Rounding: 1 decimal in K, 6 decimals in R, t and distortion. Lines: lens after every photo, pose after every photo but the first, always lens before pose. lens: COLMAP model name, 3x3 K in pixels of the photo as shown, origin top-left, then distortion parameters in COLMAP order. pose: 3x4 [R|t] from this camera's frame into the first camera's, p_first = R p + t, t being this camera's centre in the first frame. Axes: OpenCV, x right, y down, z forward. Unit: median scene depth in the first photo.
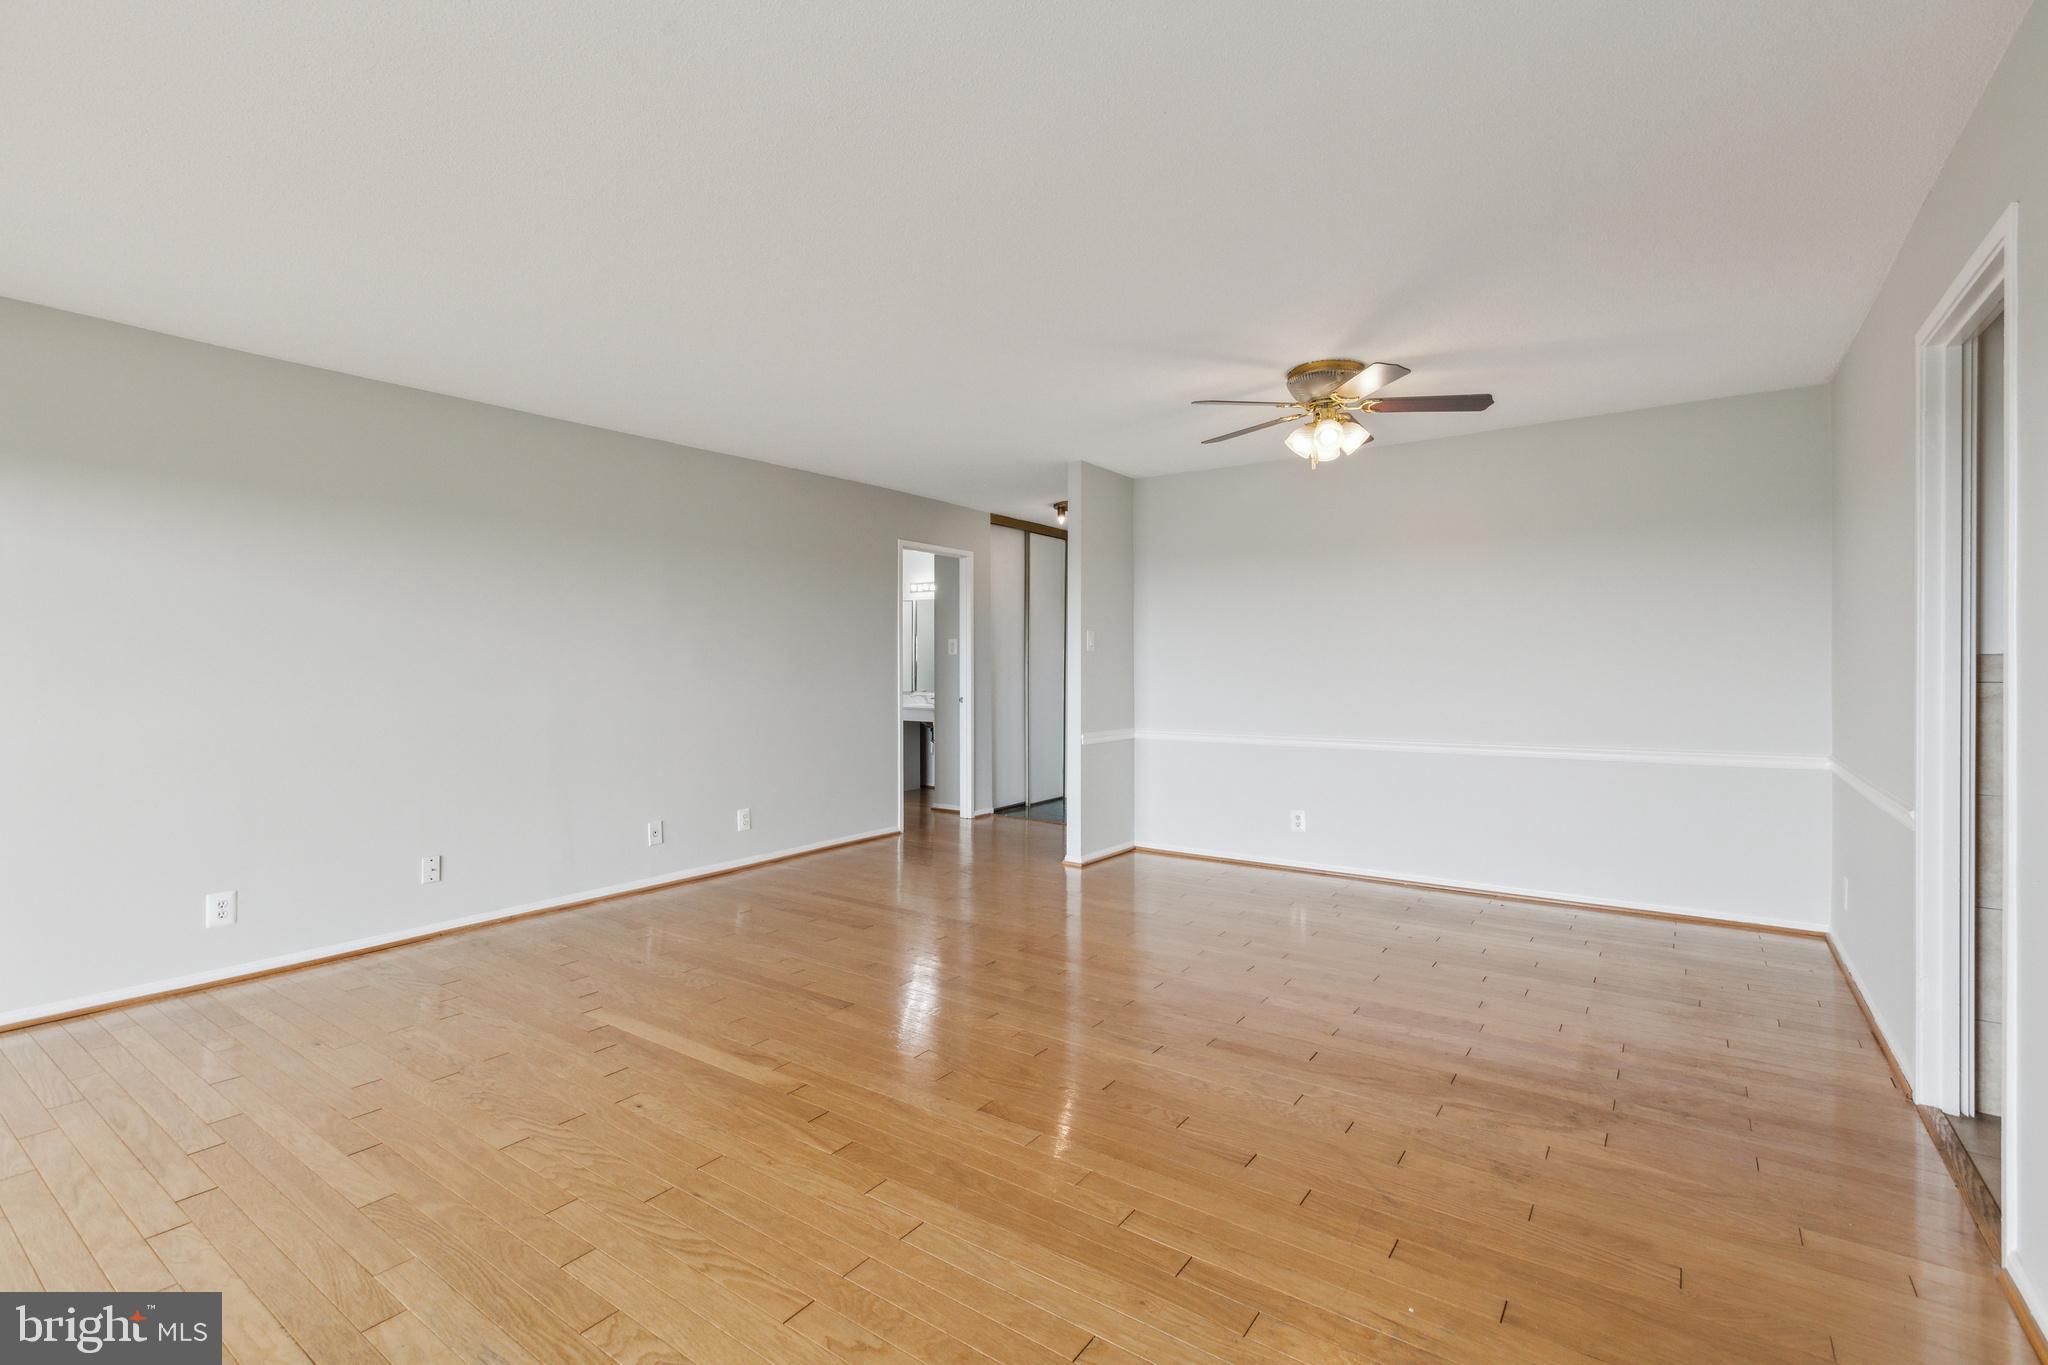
lens RADIAL K [[934.7, 0, 1020.7], [0, 934.7, 669.1], [0, 0, 1]] dist [0.003724, 0.000357]
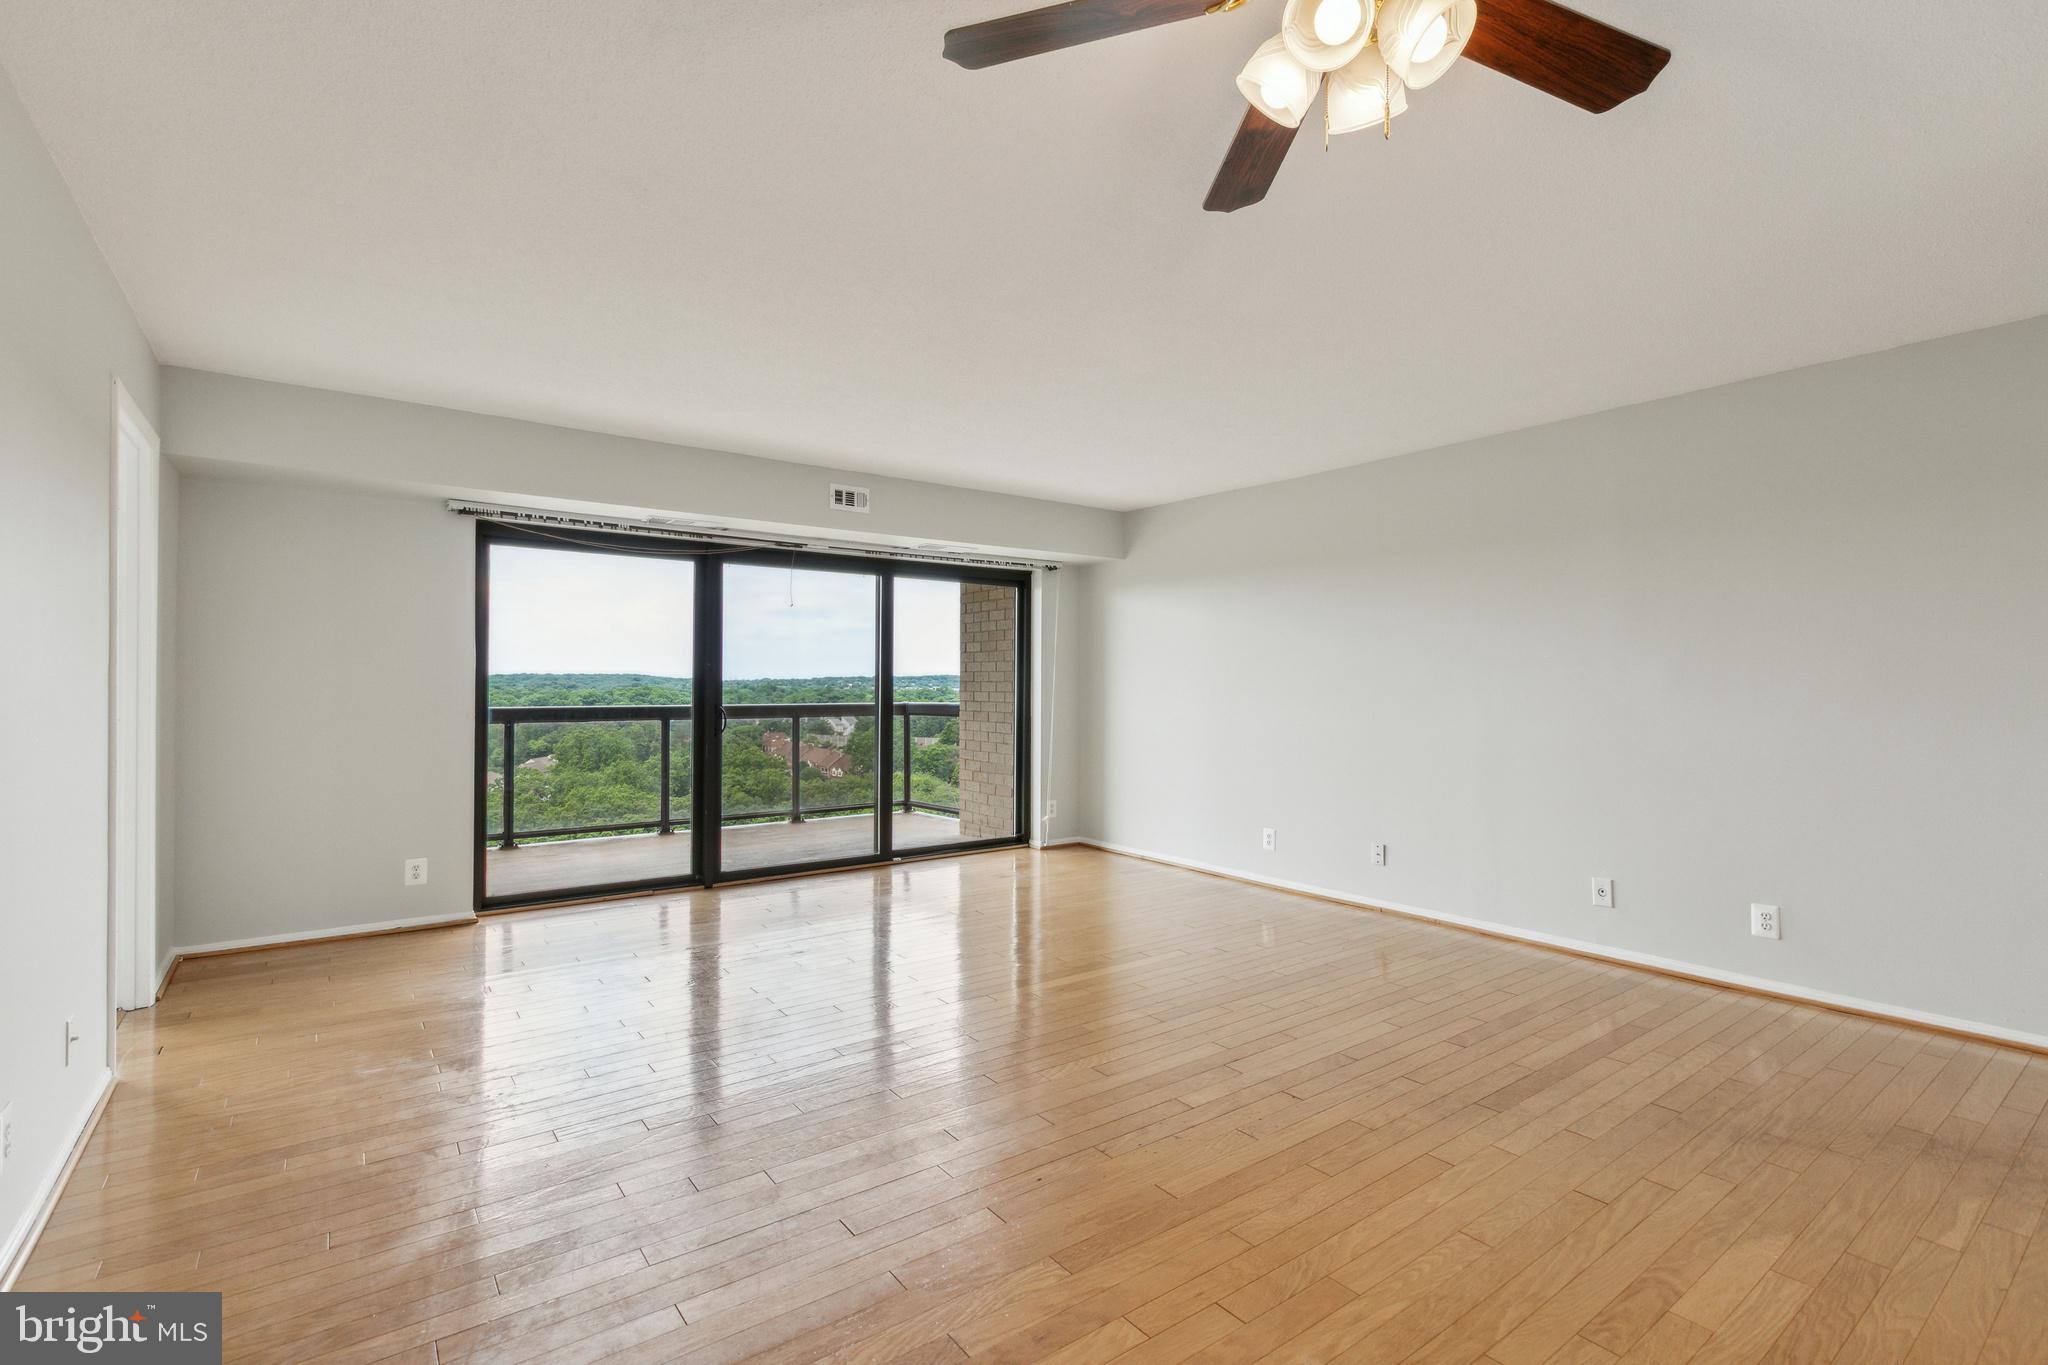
lens RADIAL K [[934.7, 0, 1014.7], [0, 934.7, 677.3], [0, 0, 1]] dist [0.003724, 0.000357]
pose [[-0.322495, -0.003451, -0.946565, 0.550606], [-0.004571, 0.999987, -0.002089, -0.008585], [0.946560, 0.003653, -0.322507, 0.775379]]
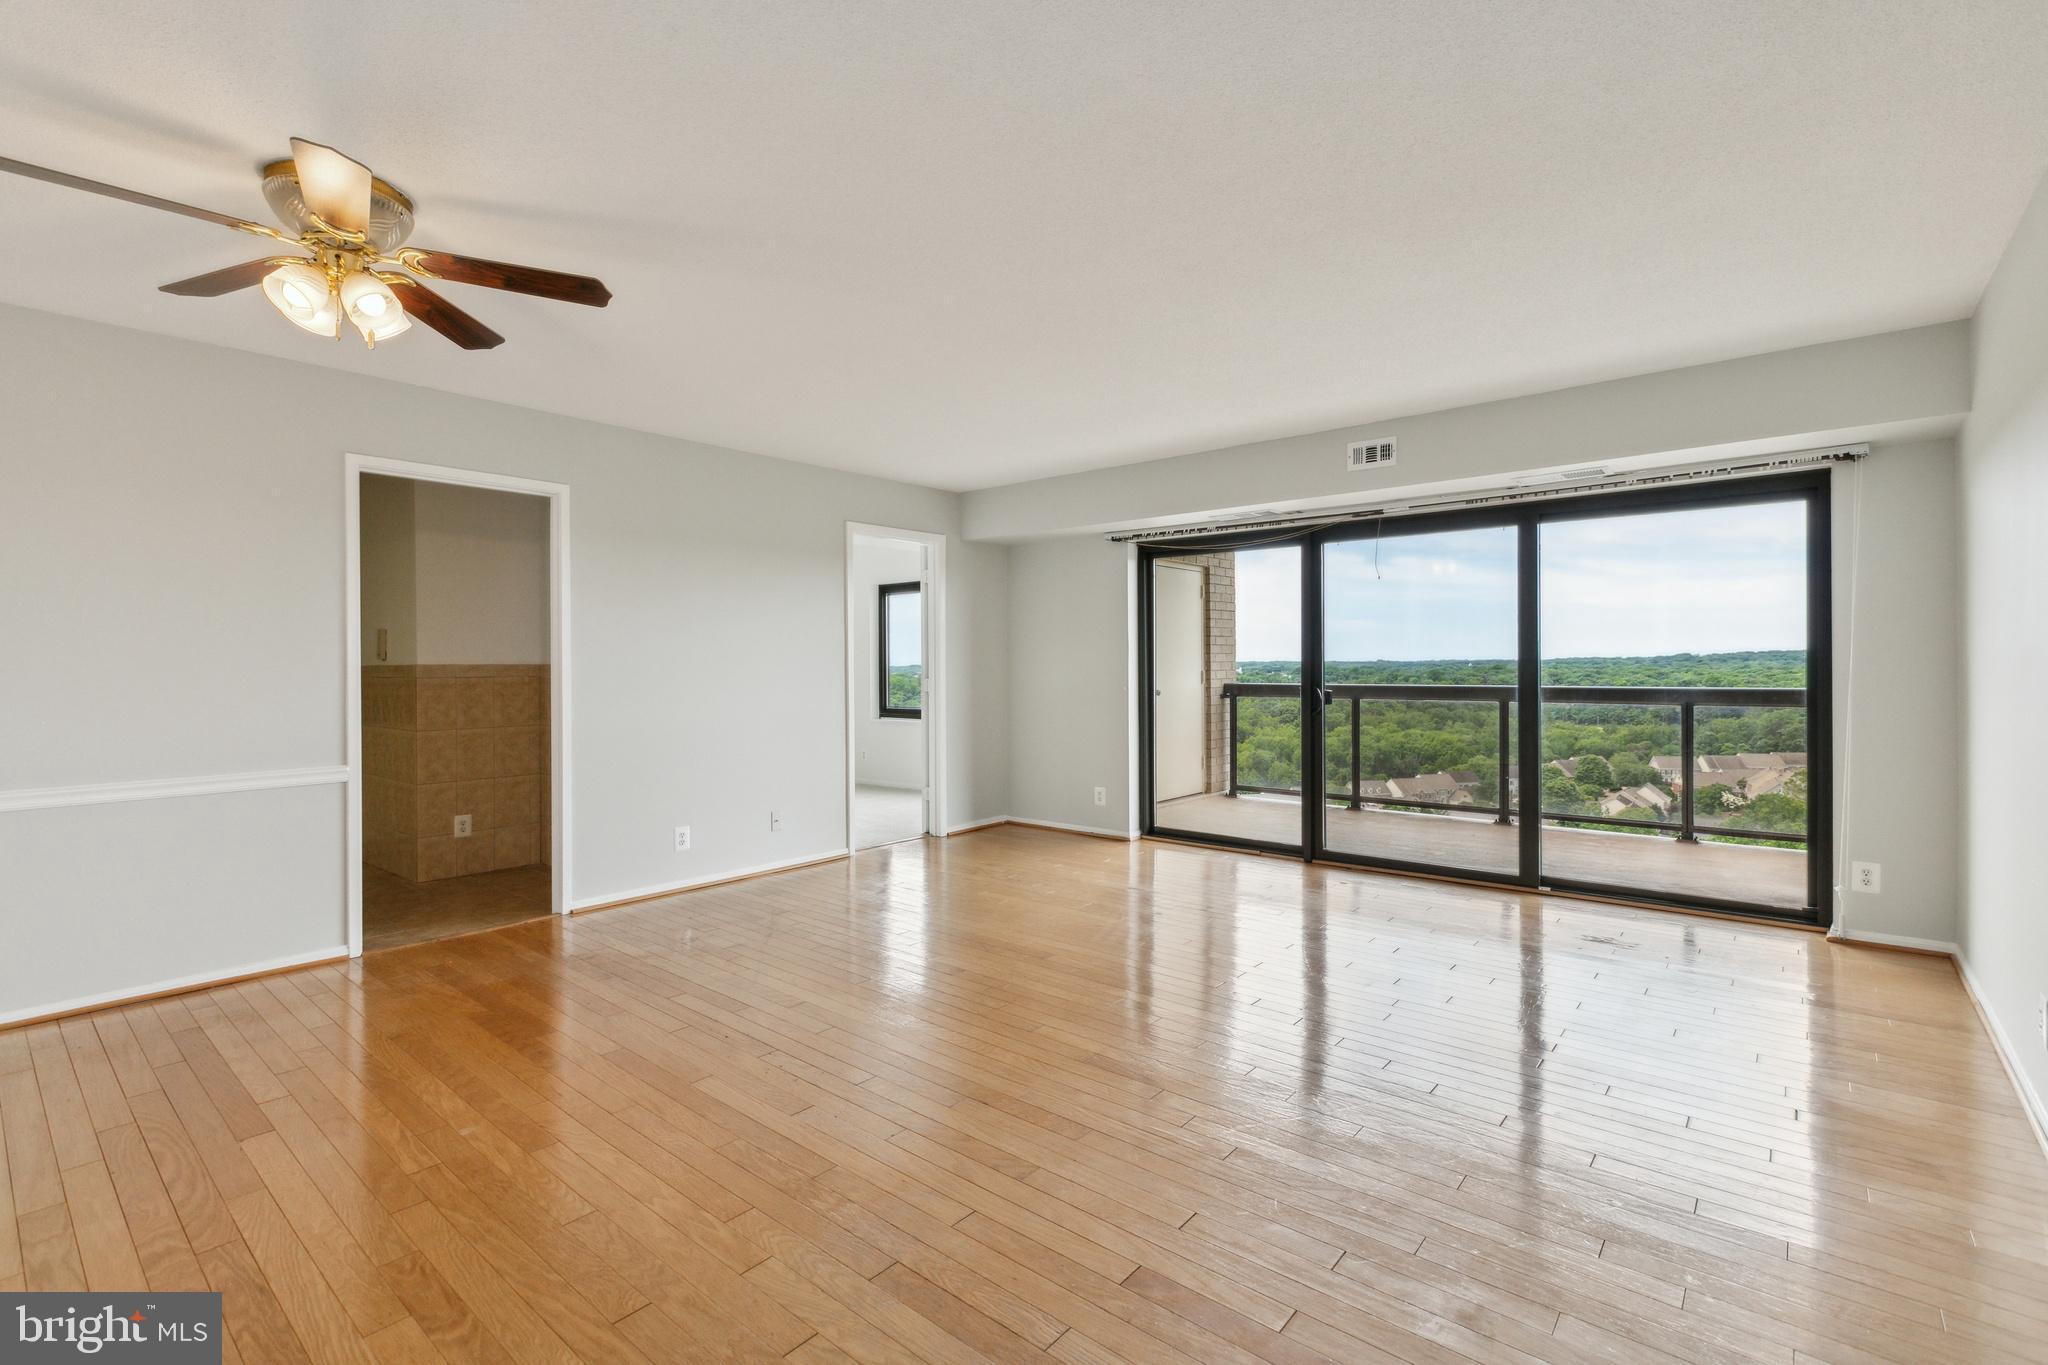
lens RADIAL K [[934.7, 0, 1012.4], [0, 934.7, 683.8], [0, 0, 1]] dist [0.003724, 0.000357]
pose [[-0.994348, 0.009511, 0.105744, 0.045249], [0.011901, 0.999687, 0.021990, -0.006861], [-0.105502, 0.023124, -0.994150, 1.117573]]
